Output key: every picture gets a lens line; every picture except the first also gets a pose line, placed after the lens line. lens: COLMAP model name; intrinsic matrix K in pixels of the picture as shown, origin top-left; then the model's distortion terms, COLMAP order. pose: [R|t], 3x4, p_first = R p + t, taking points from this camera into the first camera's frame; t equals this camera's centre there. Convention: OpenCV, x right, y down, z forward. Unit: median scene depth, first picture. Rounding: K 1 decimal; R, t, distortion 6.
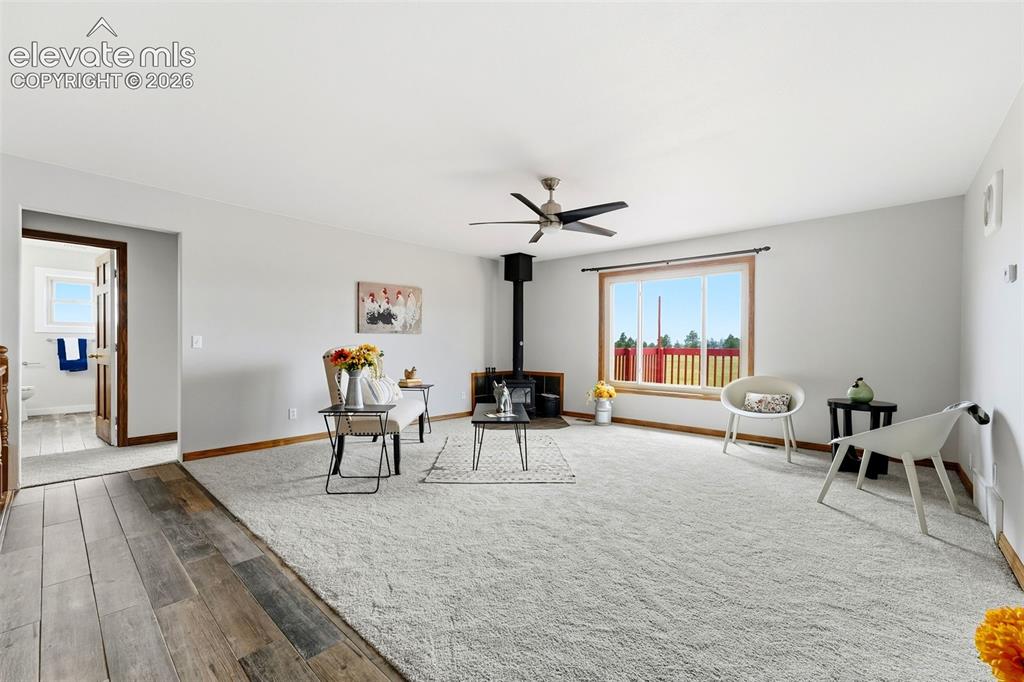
lens RADIAL K [[413.6, 0, 512.0], [0, 413.6, 341.0], [0, 0, 1]] dist [-0.023961, 0.018812]
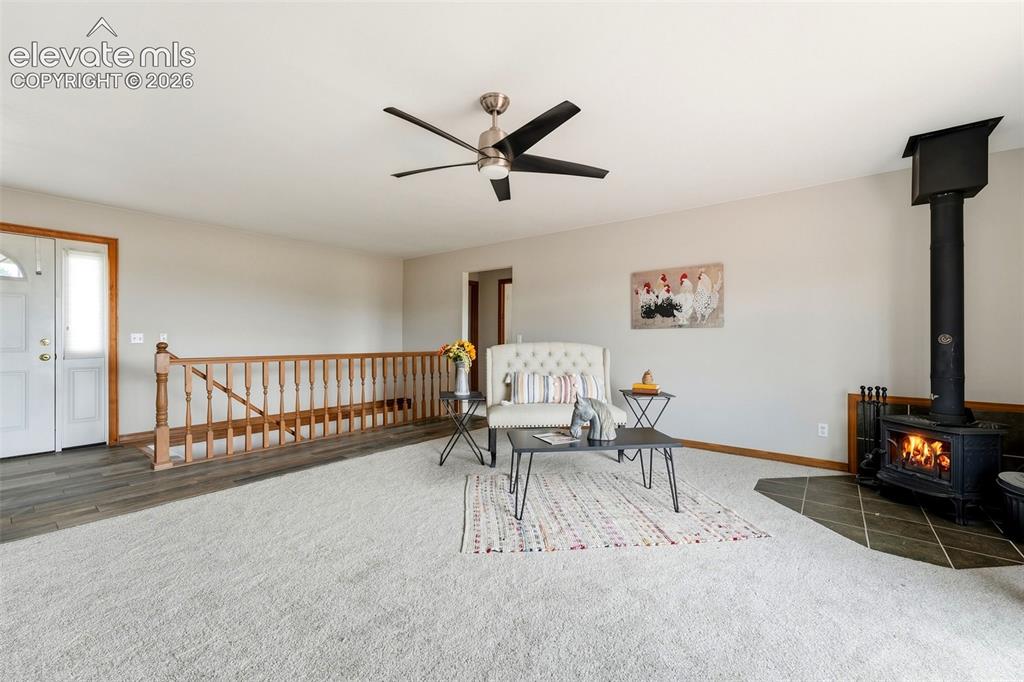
lens RADIAL K [[413.6, 0, 512.0], [0, 413.6, 341.0], [0, 0, 1]] dist [-0.023961, 0.018812]
pose [[0.069166, -0.004144, -0.997597, 0.494428], [0.006573, 0.999972, -0.003698, 0.007545], [0.997584, -0.006302, 0.069191, 0.632836]]
